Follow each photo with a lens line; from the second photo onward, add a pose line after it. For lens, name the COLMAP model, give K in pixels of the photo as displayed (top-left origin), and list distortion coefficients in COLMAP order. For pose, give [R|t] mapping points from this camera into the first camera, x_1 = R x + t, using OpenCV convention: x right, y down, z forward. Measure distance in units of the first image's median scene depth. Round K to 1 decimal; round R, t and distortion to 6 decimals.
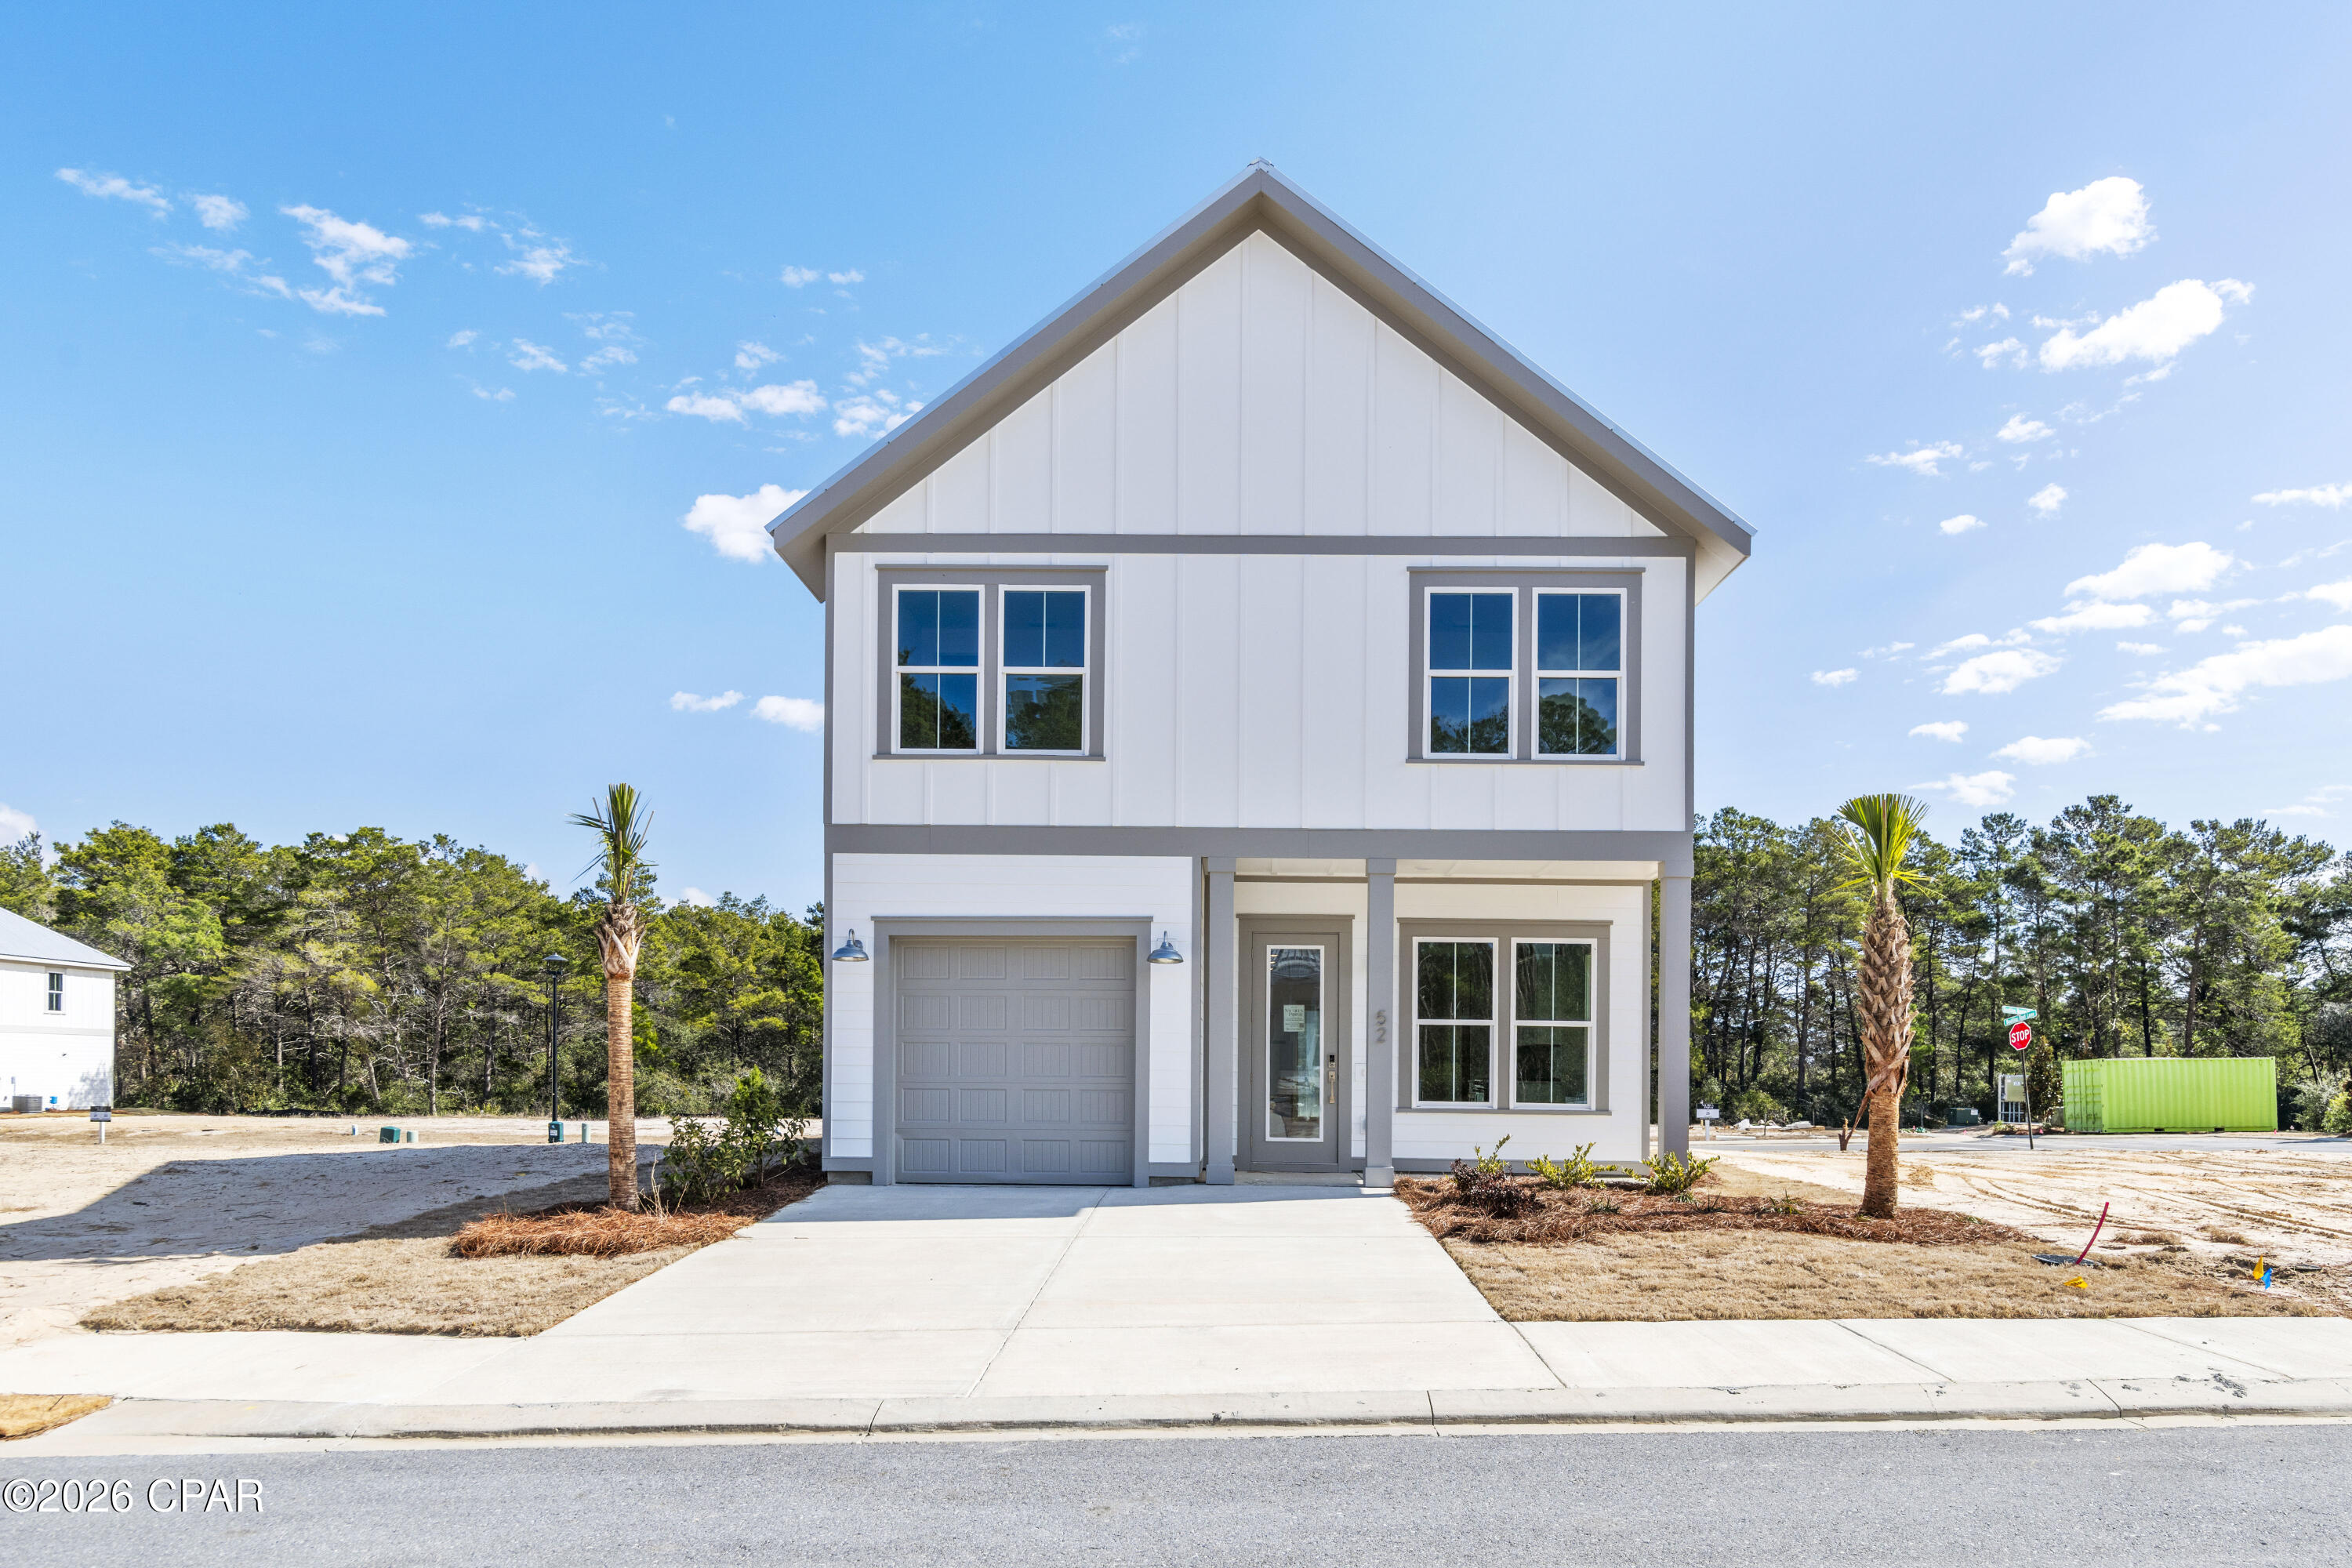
lens RADIAL K [[1575.9, 0, 1176.0], [0, 1575.9, 784.0], [0, 0, 1]] dist [0.001132, 0.001653]
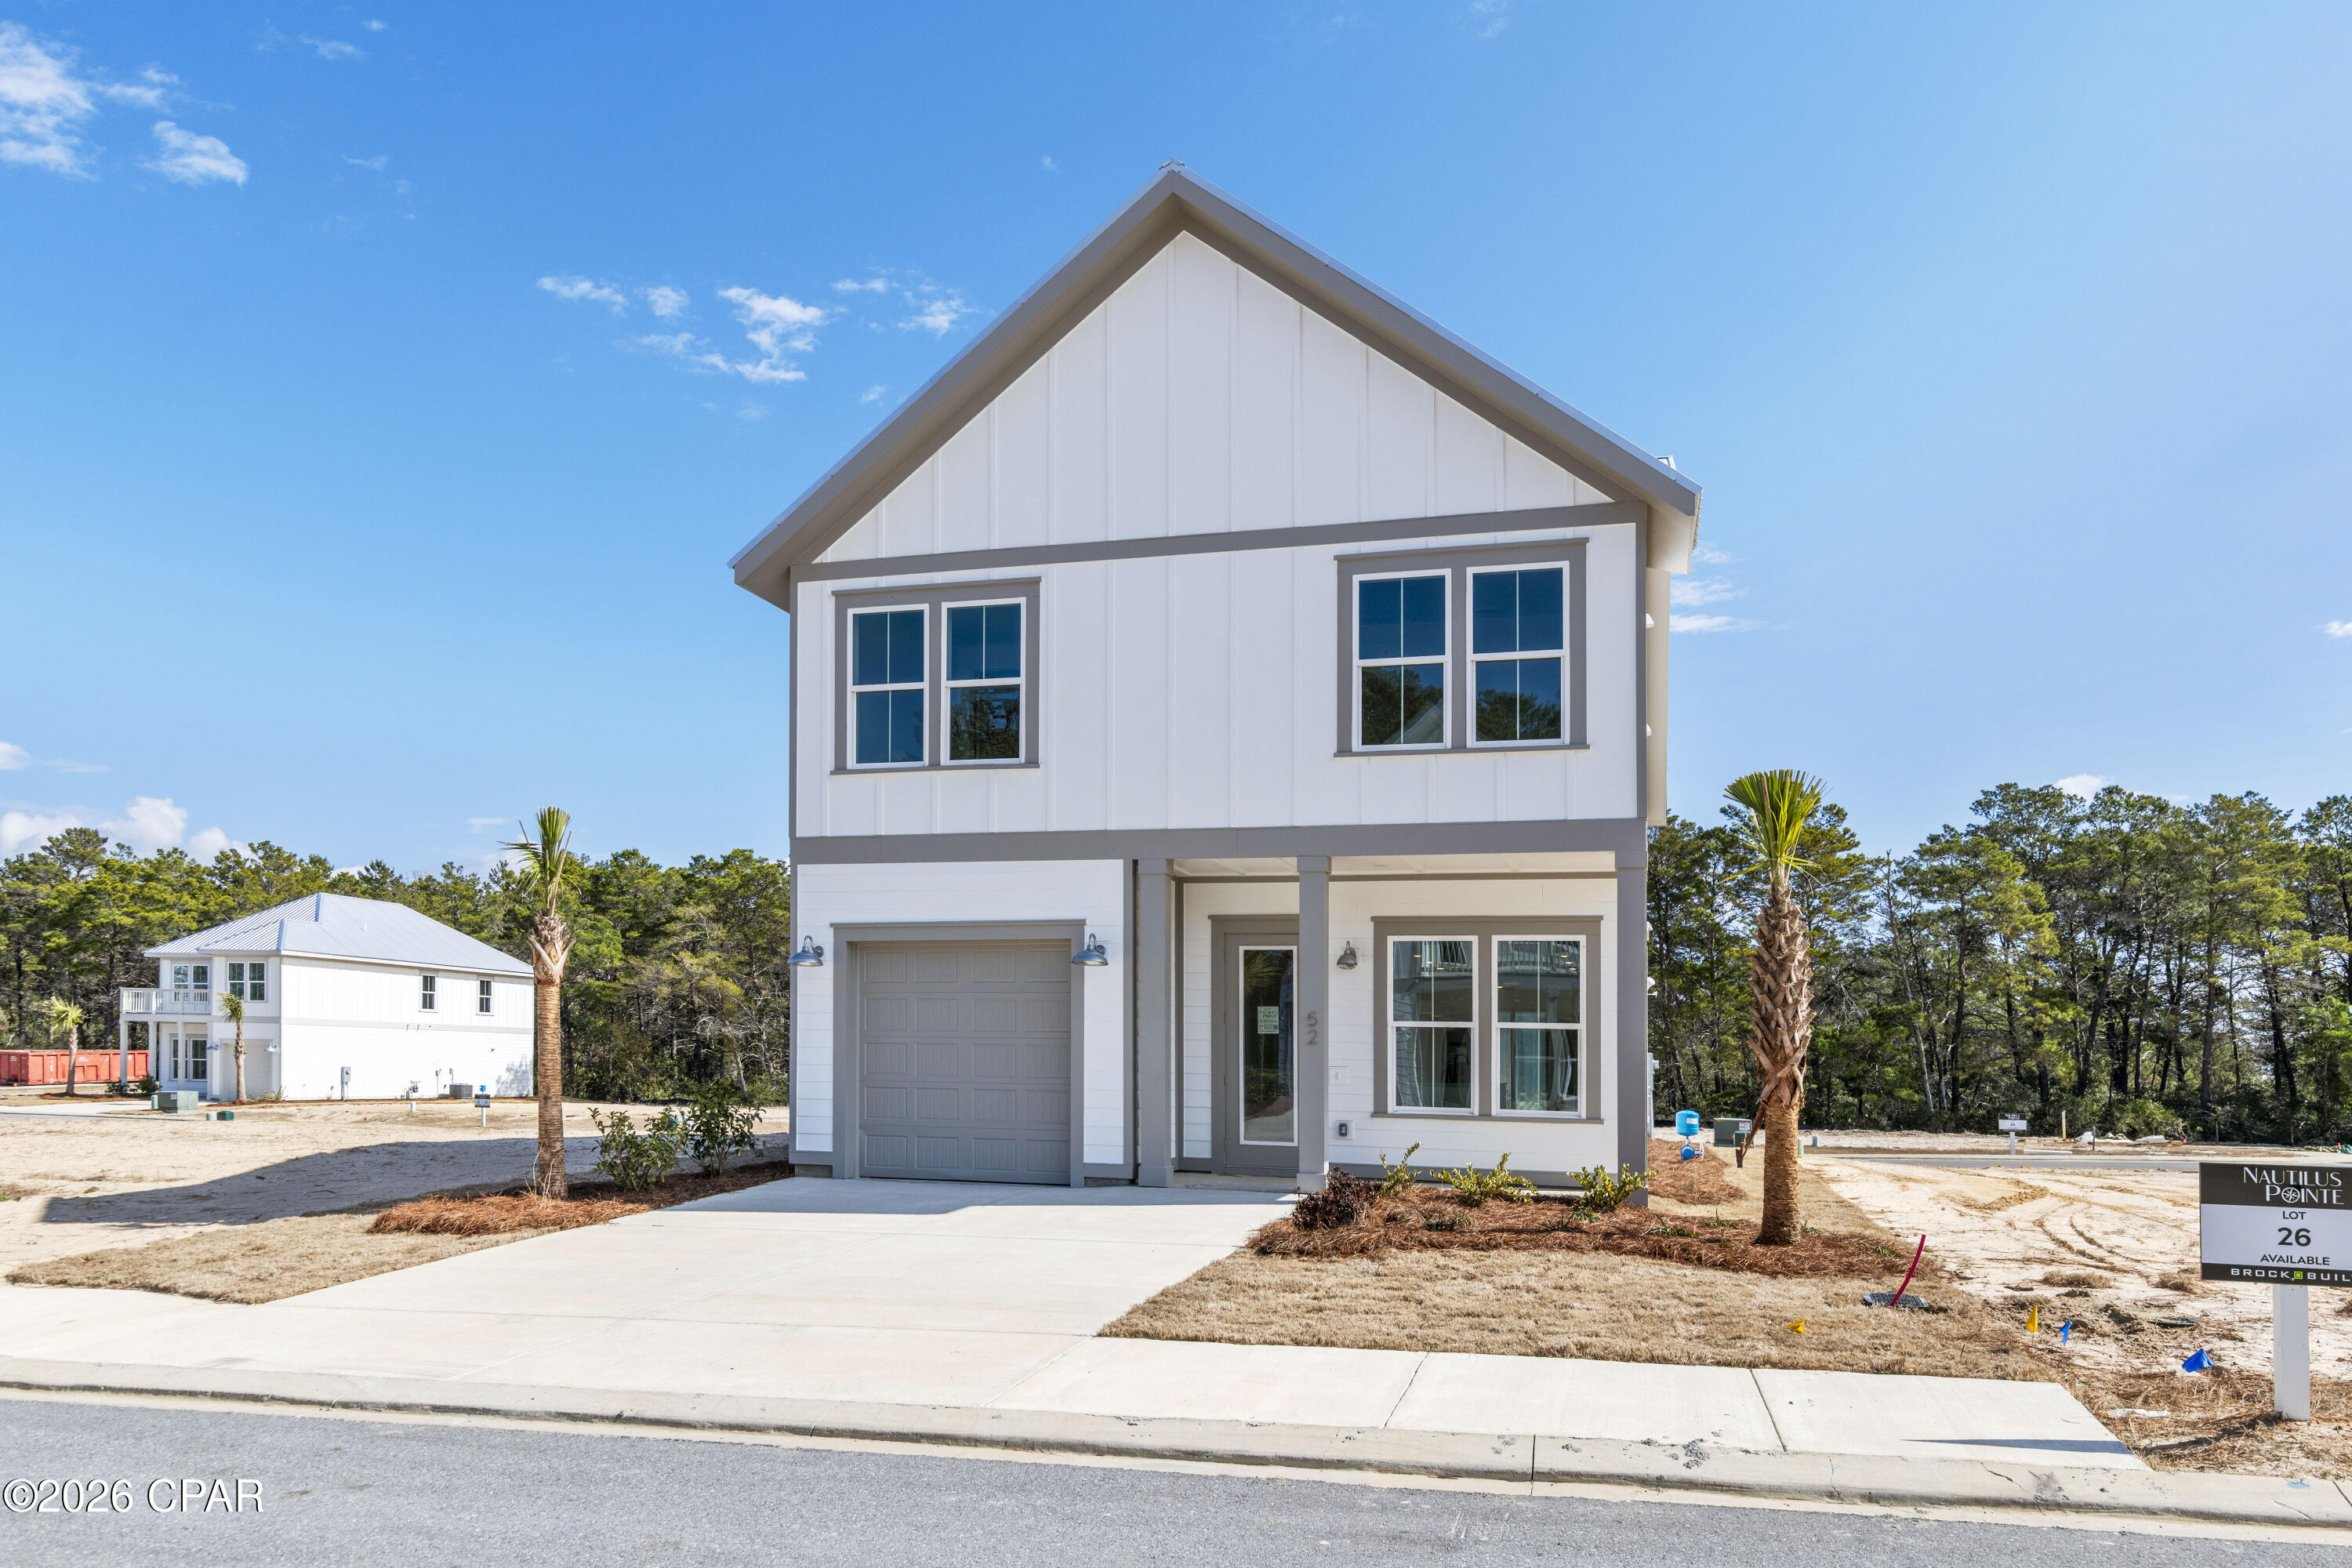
lens RADIAL K [[1535.9, 0, 1176.1], [0, 1535.9, 778.1], [0, 0, 1]] dist [0.002933, -0.001272]
pose [[0.967523, -0.038888, -0.249773, 0.285740], [0.036920, 0.999239, -0.012561, 0.007802], [0.250071, 0.002932, 0.968223, 0.057783]]
